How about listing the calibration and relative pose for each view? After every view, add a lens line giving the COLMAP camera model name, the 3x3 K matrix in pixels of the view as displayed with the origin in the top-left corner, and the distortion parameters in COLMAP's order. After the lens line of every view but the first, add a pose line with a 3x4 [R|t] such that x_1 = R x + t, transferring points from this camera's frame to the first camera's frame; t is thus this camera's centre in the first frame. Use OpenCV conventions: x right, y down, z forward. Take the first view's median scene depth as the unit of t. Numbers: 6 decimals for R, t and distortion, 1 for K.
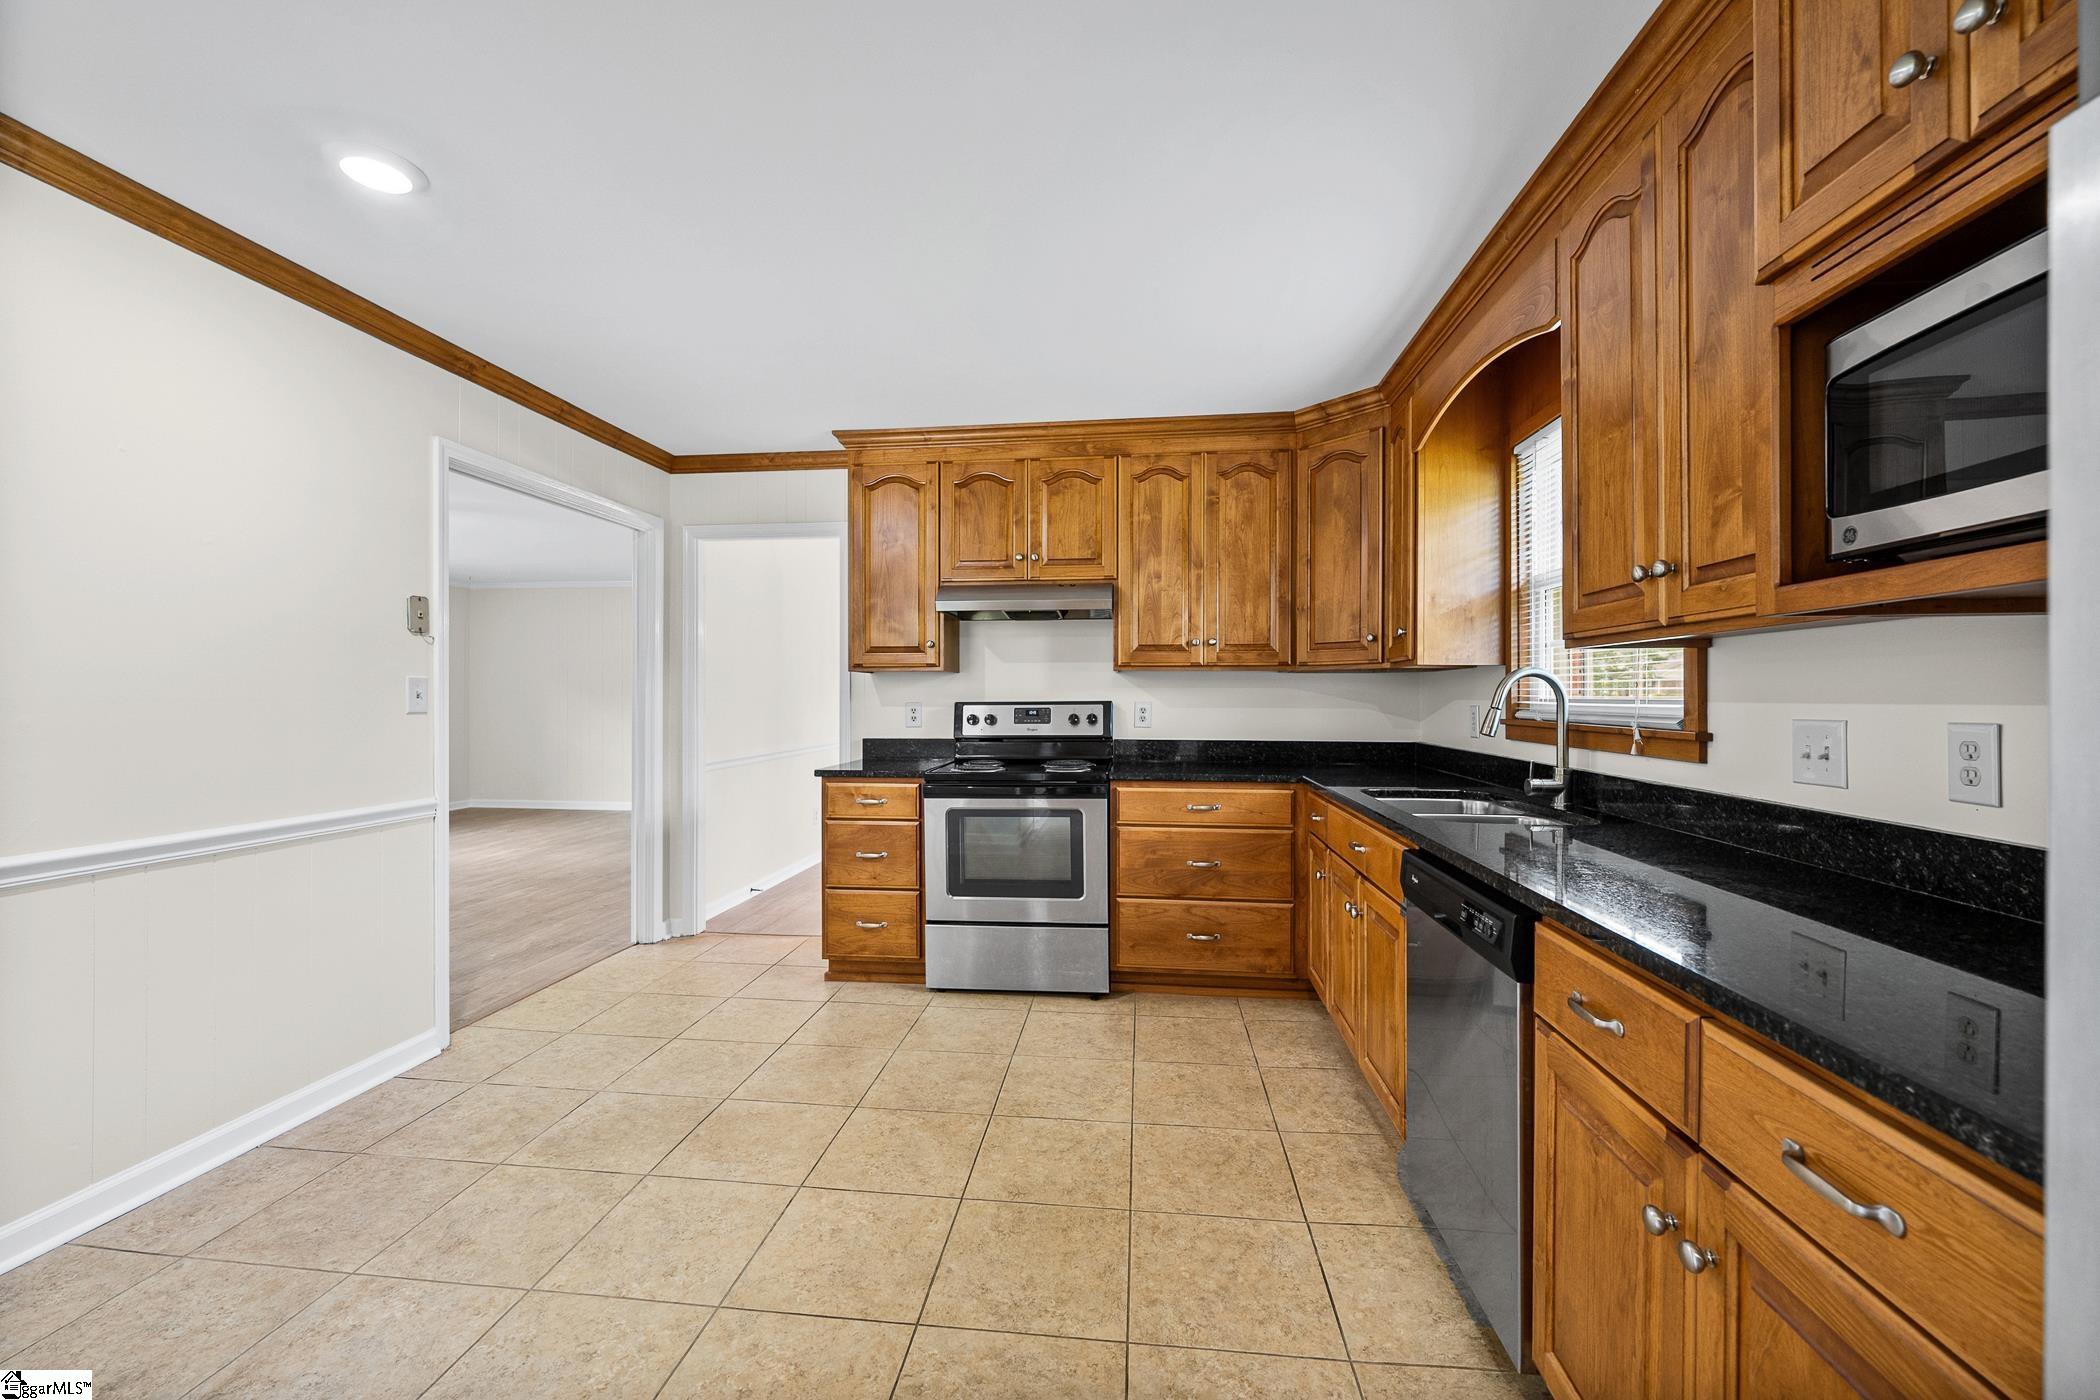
lens RADIAL K [[828.3, 0, 1043.9], [0, 828.3, 701.6], [0, 0, 1]] dist [-0.000570, 0.000039]
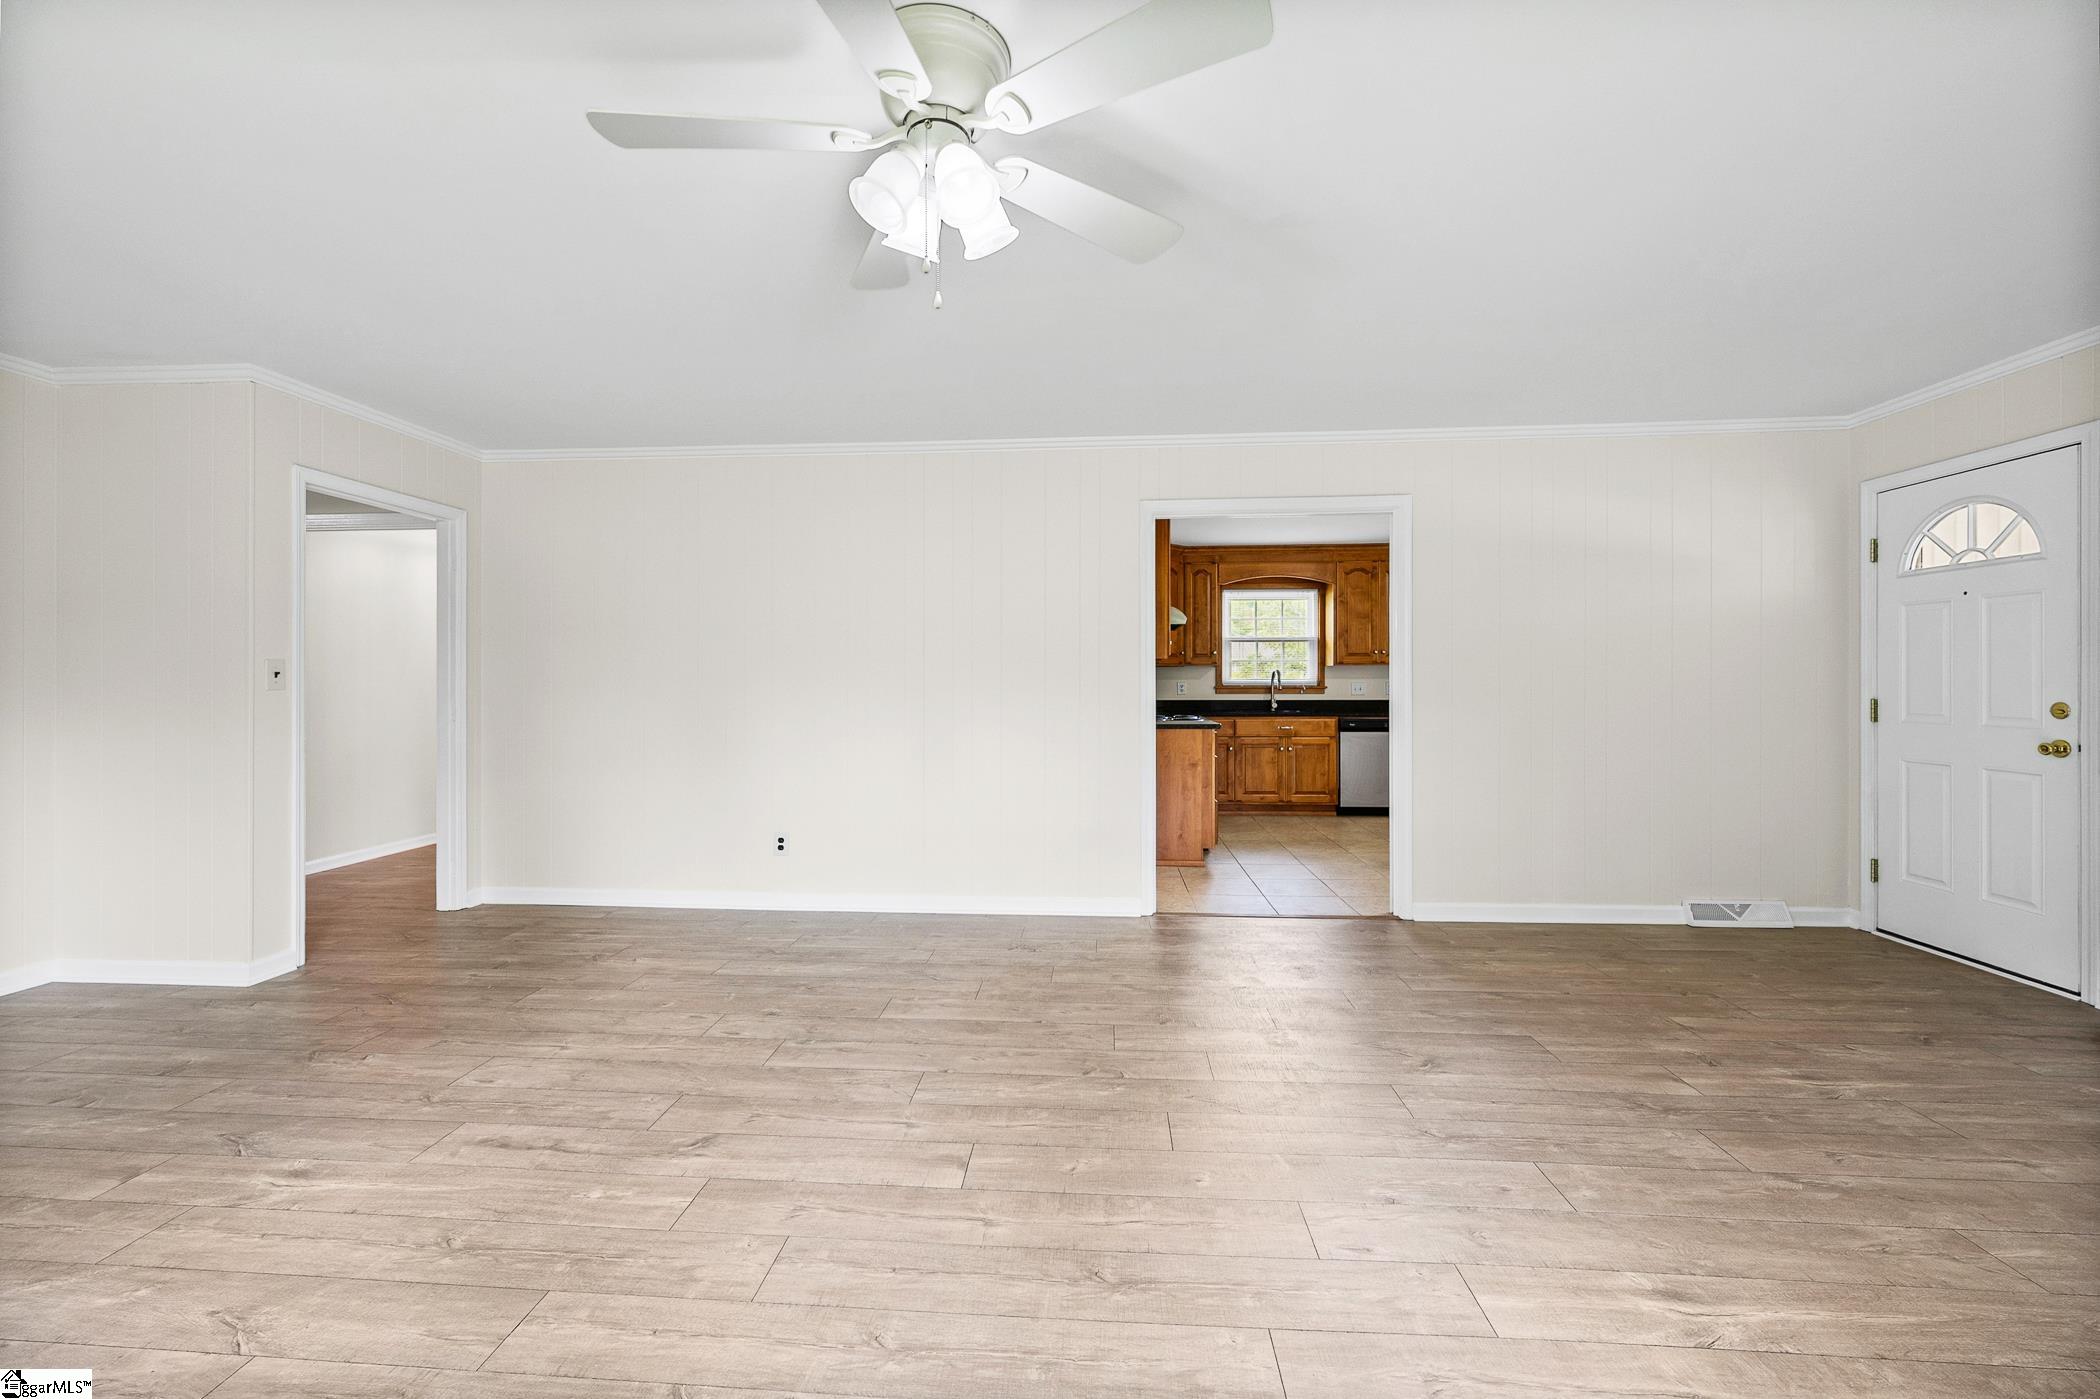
lens RADIAL K [[833.2, 0, 1044.0], [0, 833.2, 697.3], [0, 0, 1]] dist [-0.001884, -0.000039]
pose [[-0.041153, -0.018218, 0.998987, -1.800610], [0.009223, 0.999784, 0.018613, 0.000379], [-0.999110, 0.009979, -0.040976, 1.388160]]
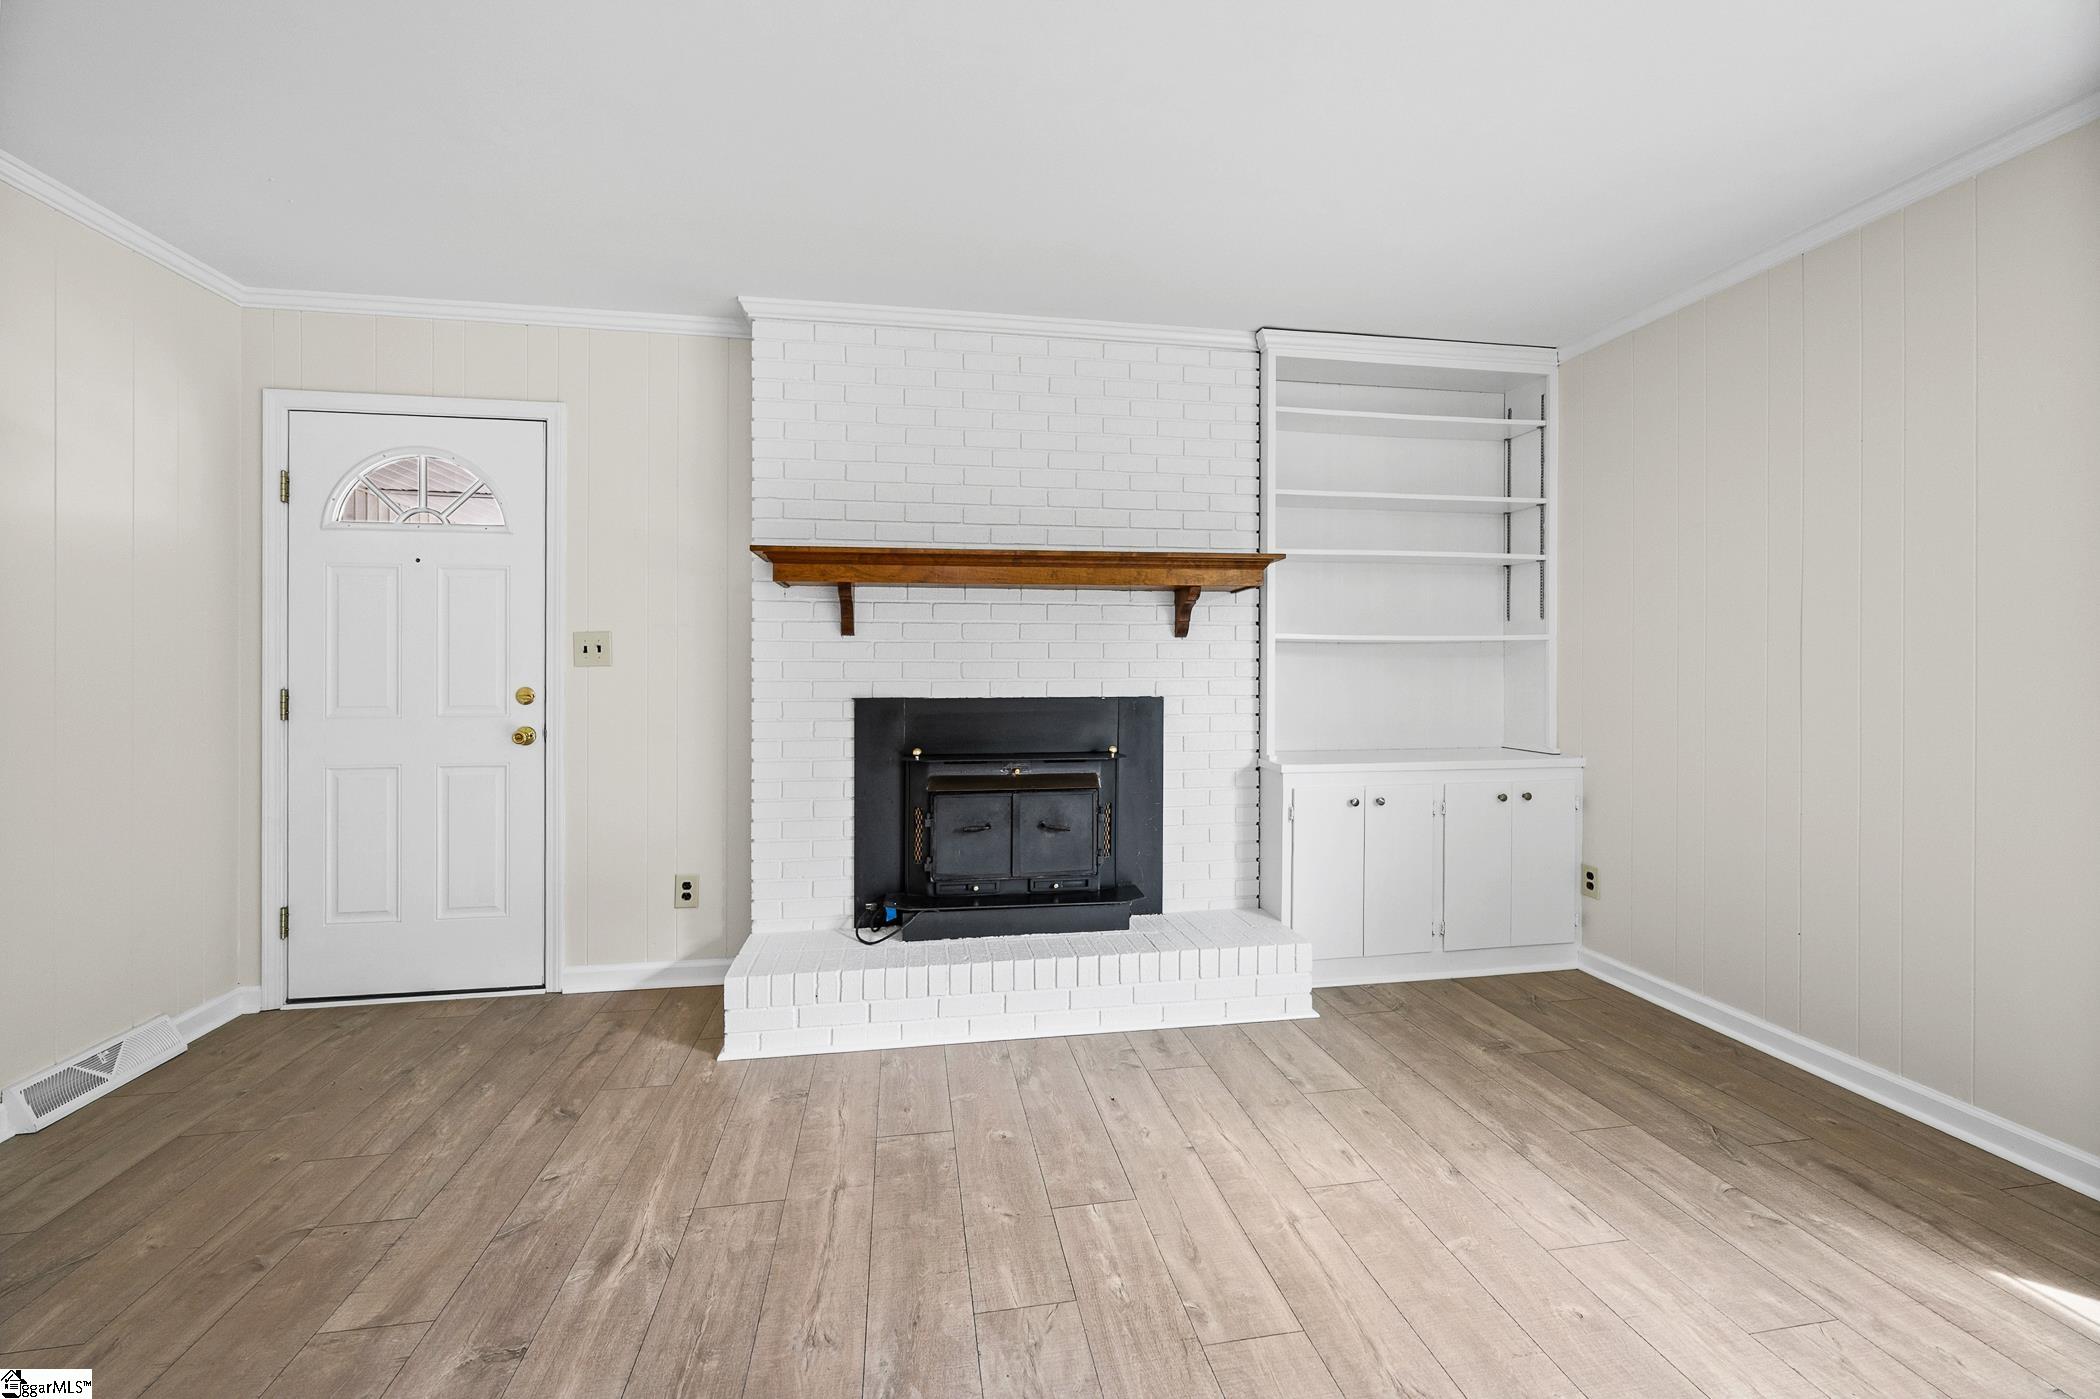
lens RADIAL K [[839.8, 0, 1046.4], [0, 839.8, 662.0], [0, 0, 1]] dist [-0.001362, 0.000058]
pose [[-0.959552, -0.001190, -0.281527, -1.222636], [-0.001567, 0.999998, 0.001117, 0.004930], [0.281525, 0.001513, -0.959553, 1.235522]]
